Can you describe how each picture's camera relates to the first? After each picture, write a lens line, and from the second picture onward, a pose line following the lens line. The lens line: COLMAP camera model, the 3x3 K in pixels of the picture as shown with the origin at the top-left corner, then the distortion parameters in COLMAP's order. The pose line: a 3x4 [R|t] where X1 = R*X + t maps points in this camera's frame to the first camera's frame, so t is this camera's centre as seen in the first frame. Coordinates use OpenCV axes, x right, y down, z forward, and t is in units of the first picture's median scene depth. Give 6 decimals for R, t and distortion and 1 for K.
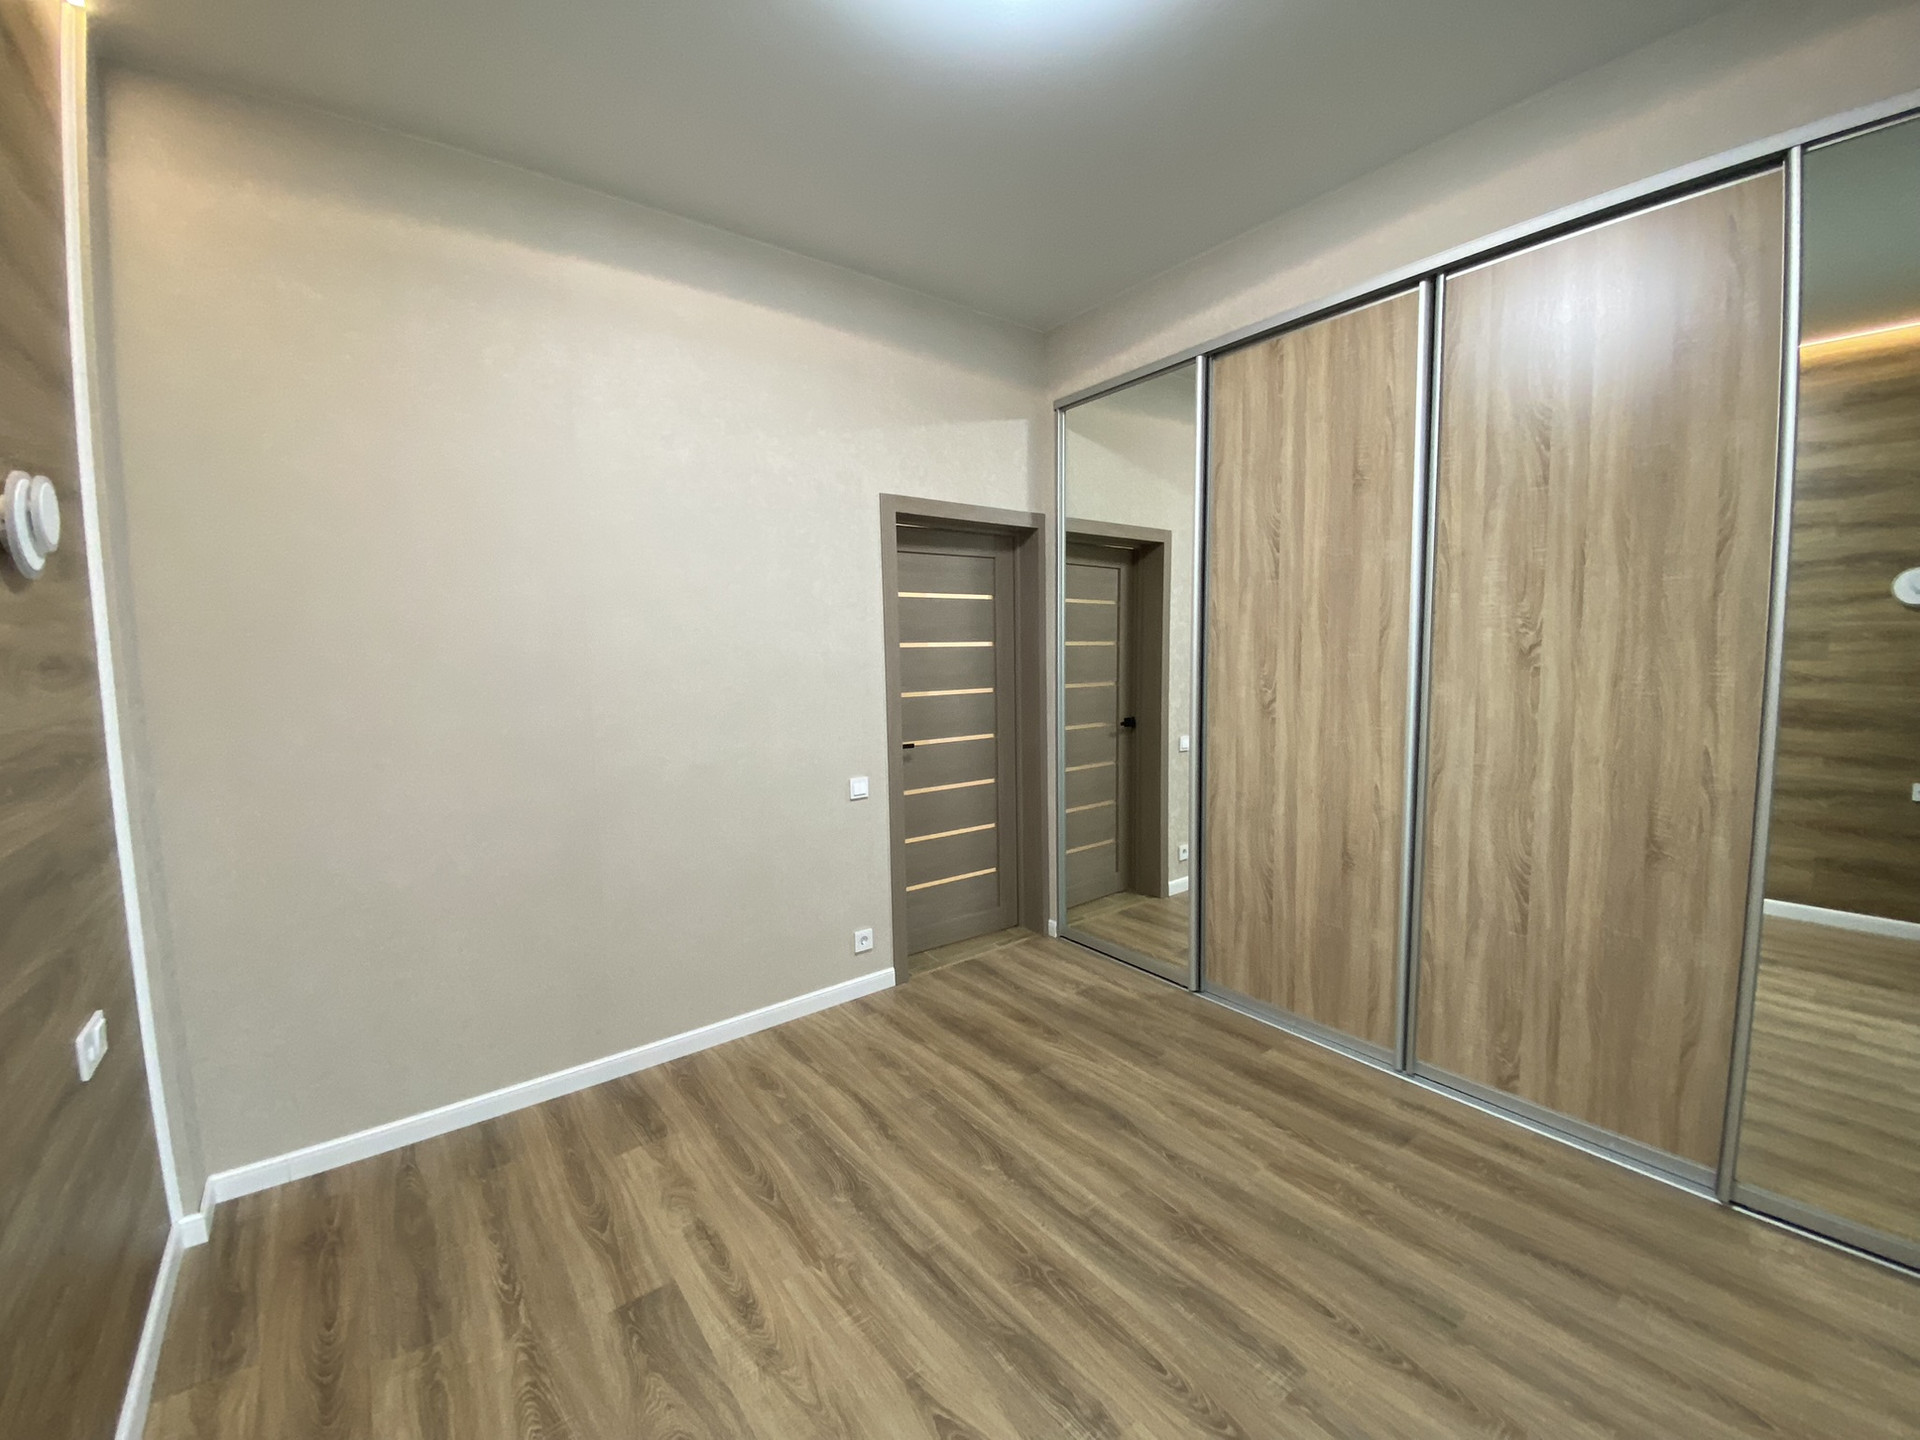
lens RADIAL K [[770.6, 0, 969.5], [0, 770.6, 716.6], [0, 0, 1]] dist [0.011228, -0.015505]
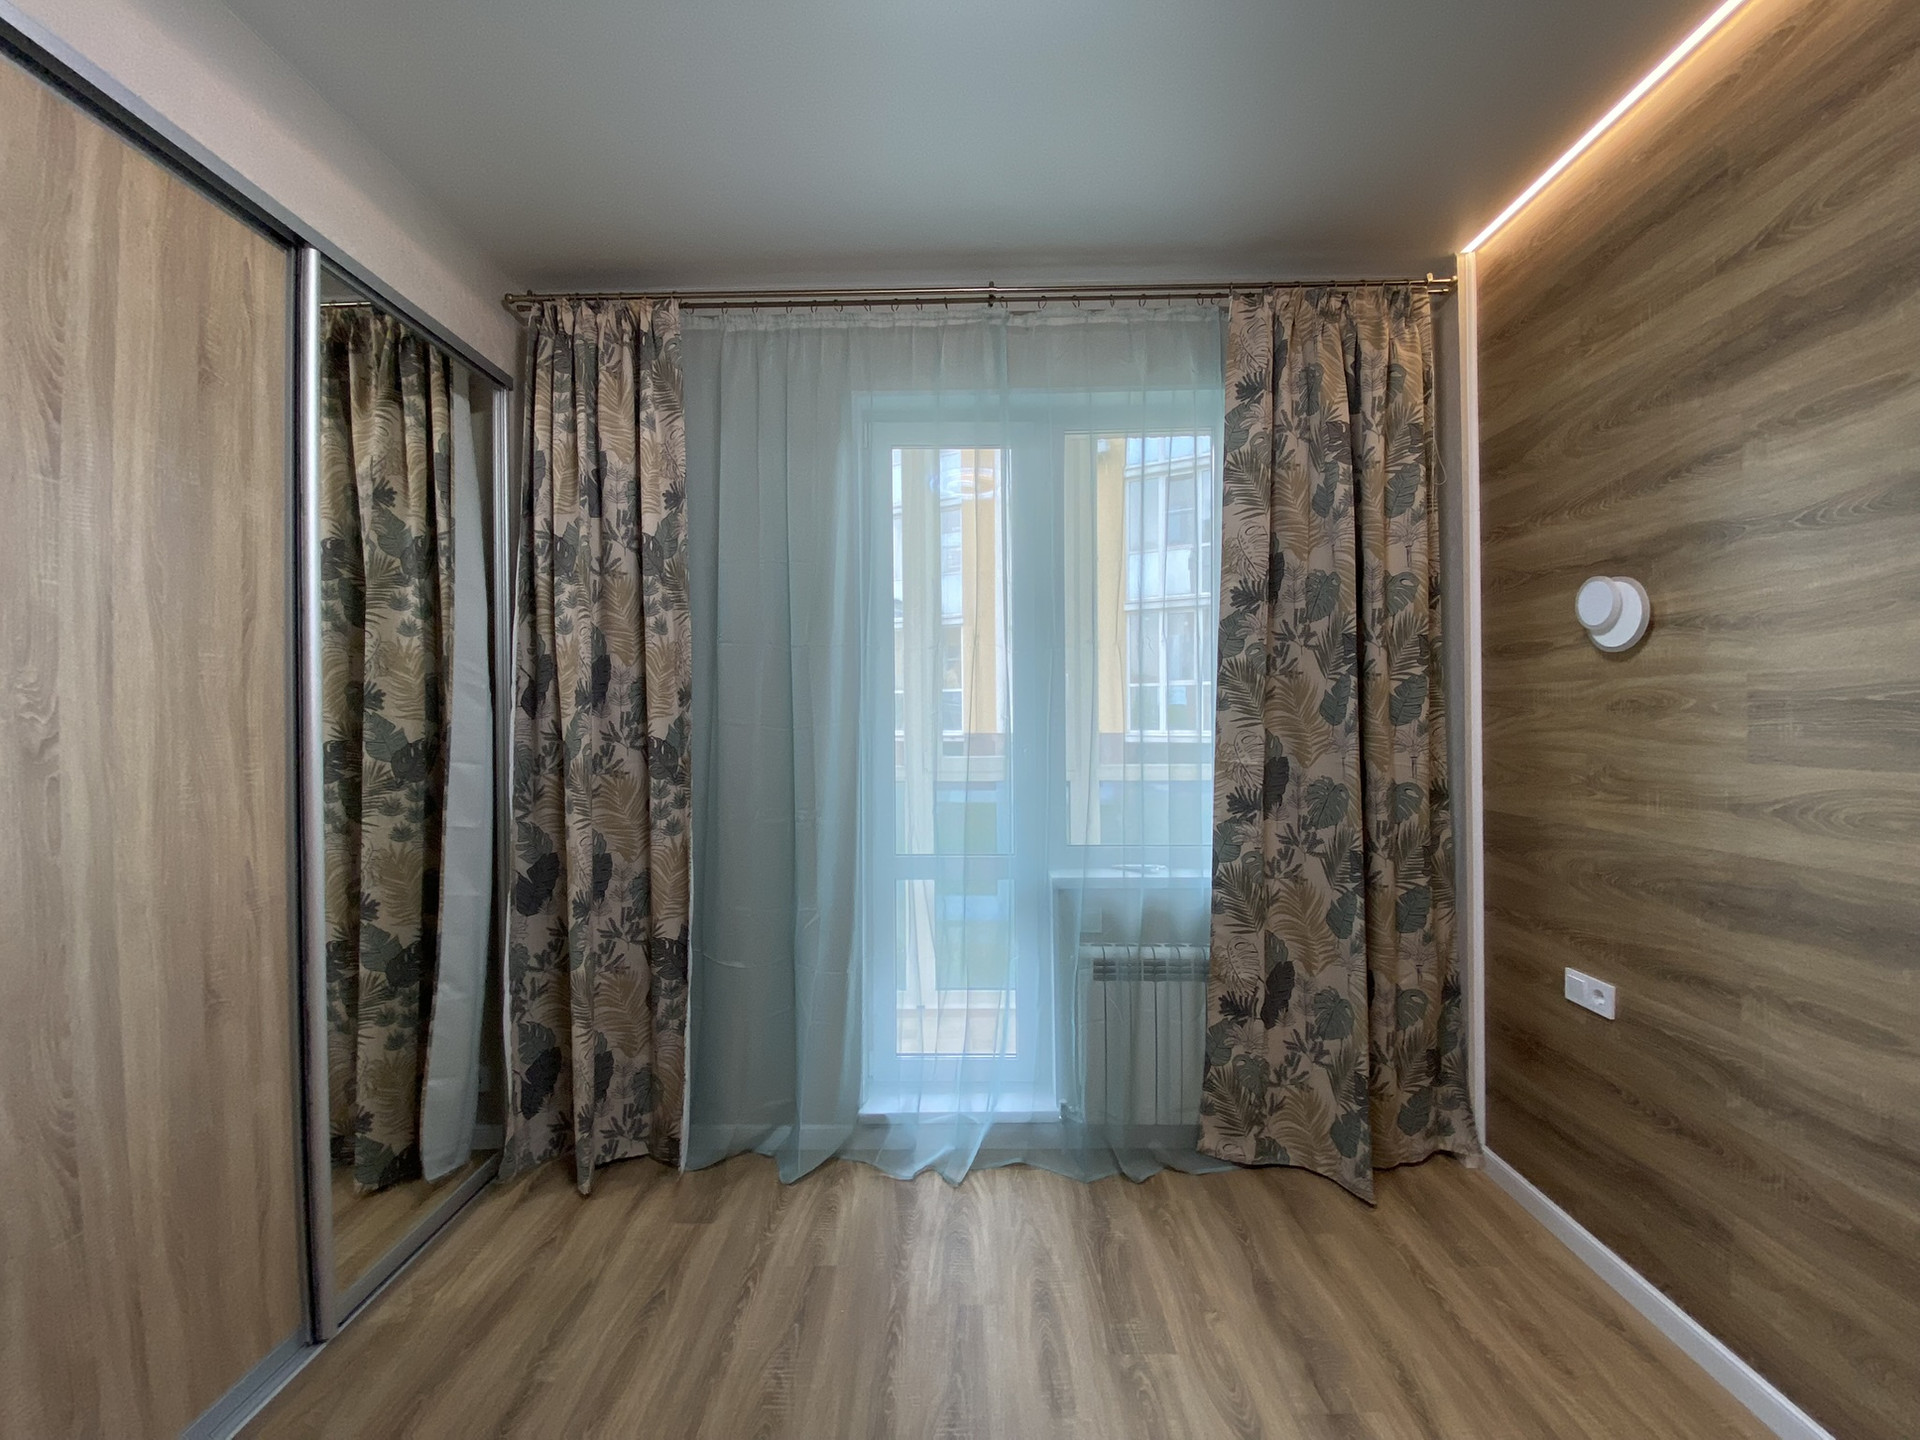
lens RADIAL K [[770.6, 0, 962.0], [0, 770.6, 717.5], [0, 0, 1]] dist [0.011228, -0.015505]
pose [[-0.778442, 0.028120, 0.627086, -0.164087], [0.078673, 0.995489, 0.053023, -0.082213], [-0.622766, 0.090610, -0.777143, 0.970554]]
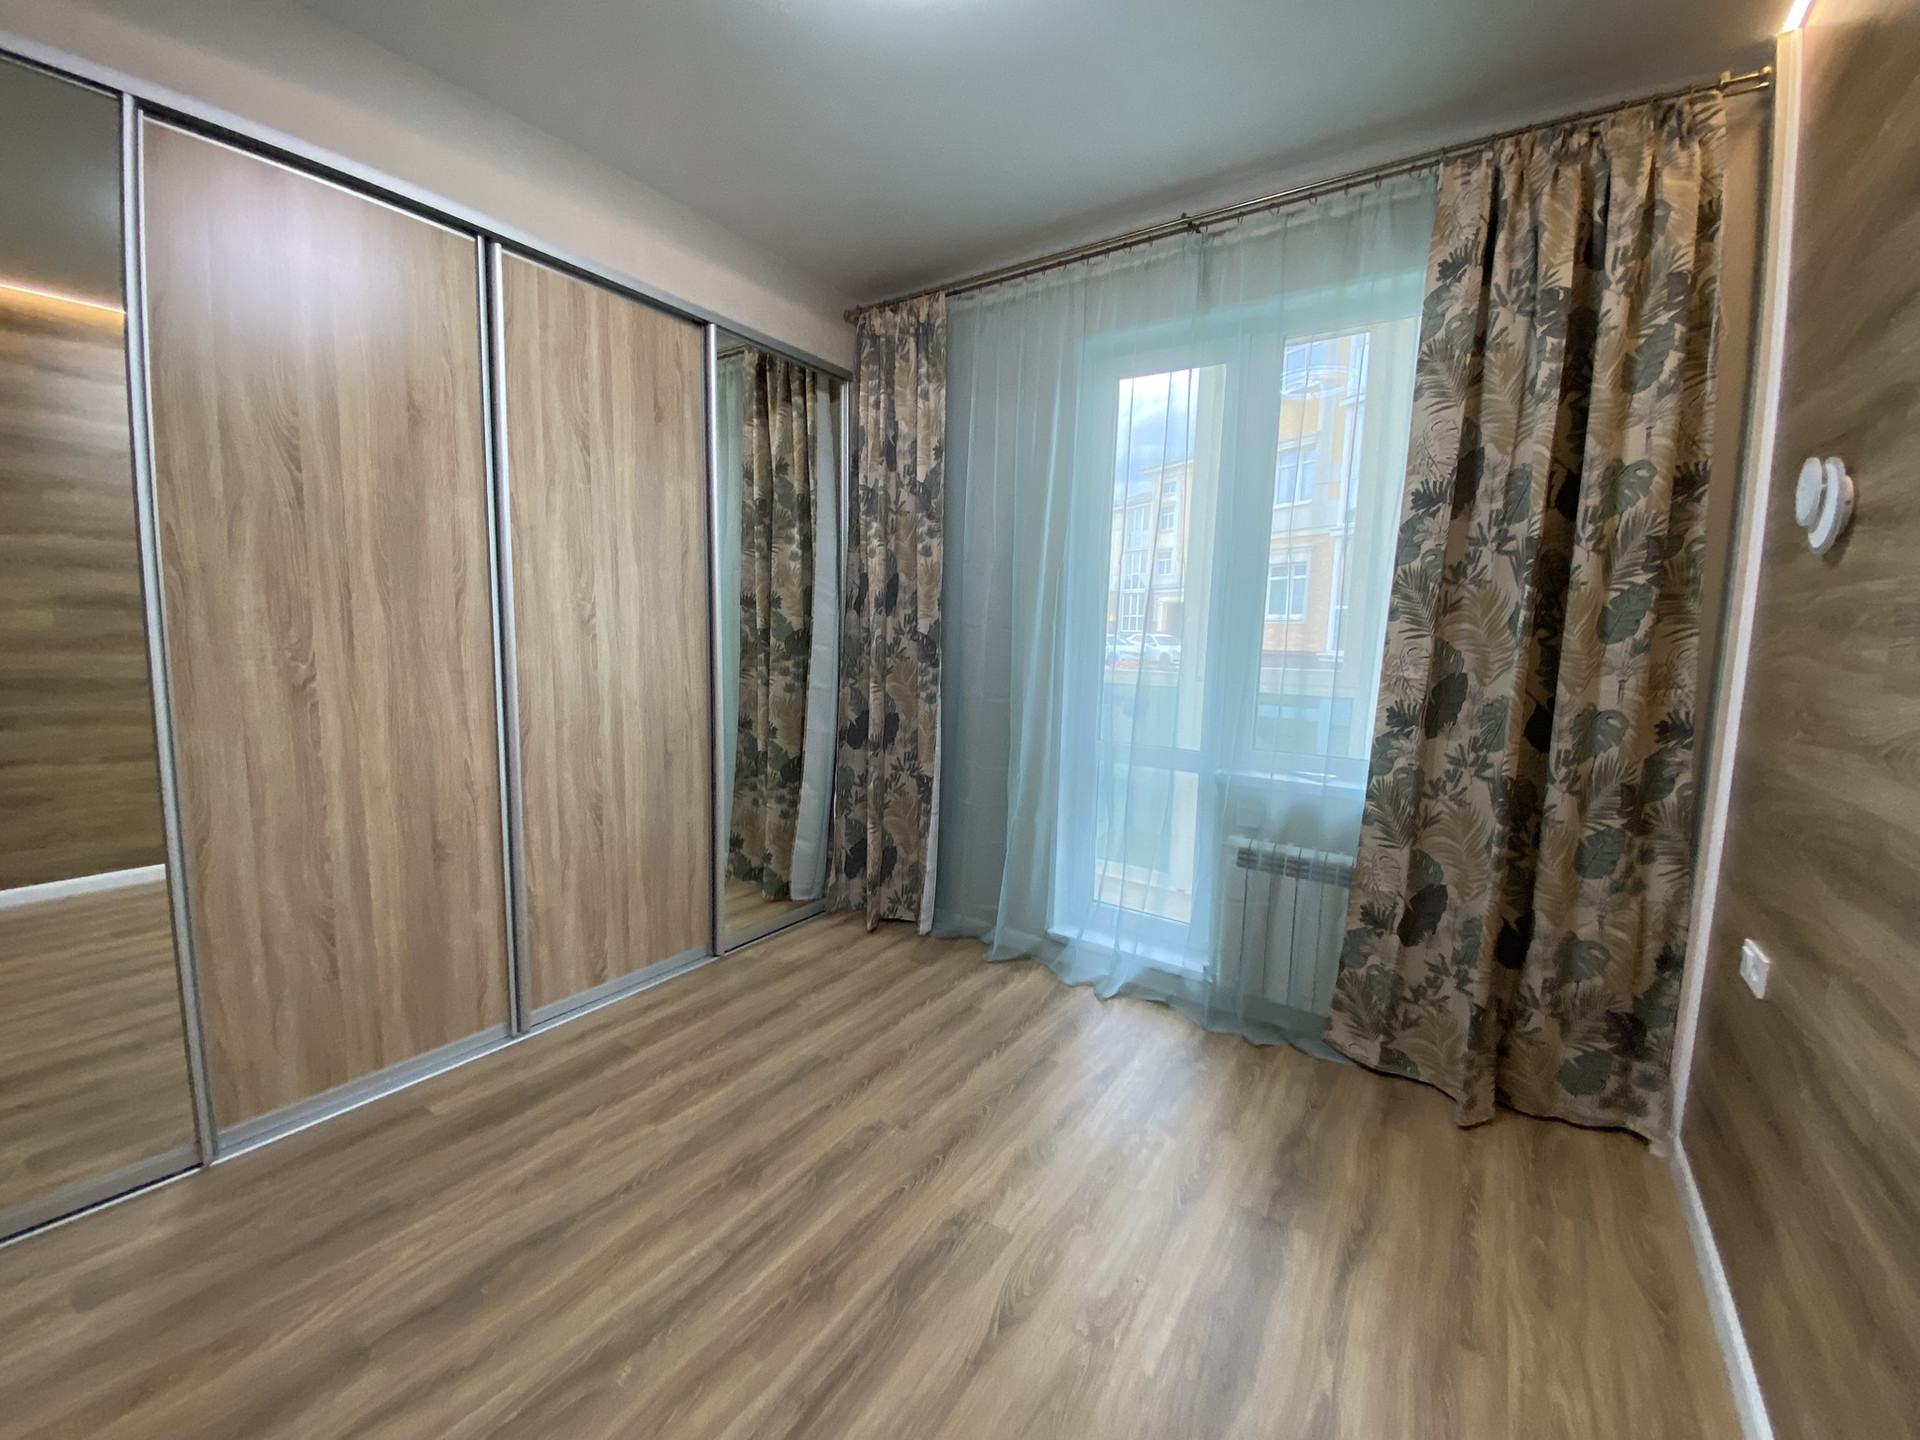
lens RADIAL K [[770.6, 0, 949.3], [0, 770.6, 715.0], [0, 0, 1]] dist [0.011228, -0.015505]
pose [[-0.302121, -0.097059, 0.948316, -0.588514], [0.063595, 0.990535, 0.121641, -0.046582], [-0.951146, 0.097058, -0.293089, 0.798494]]
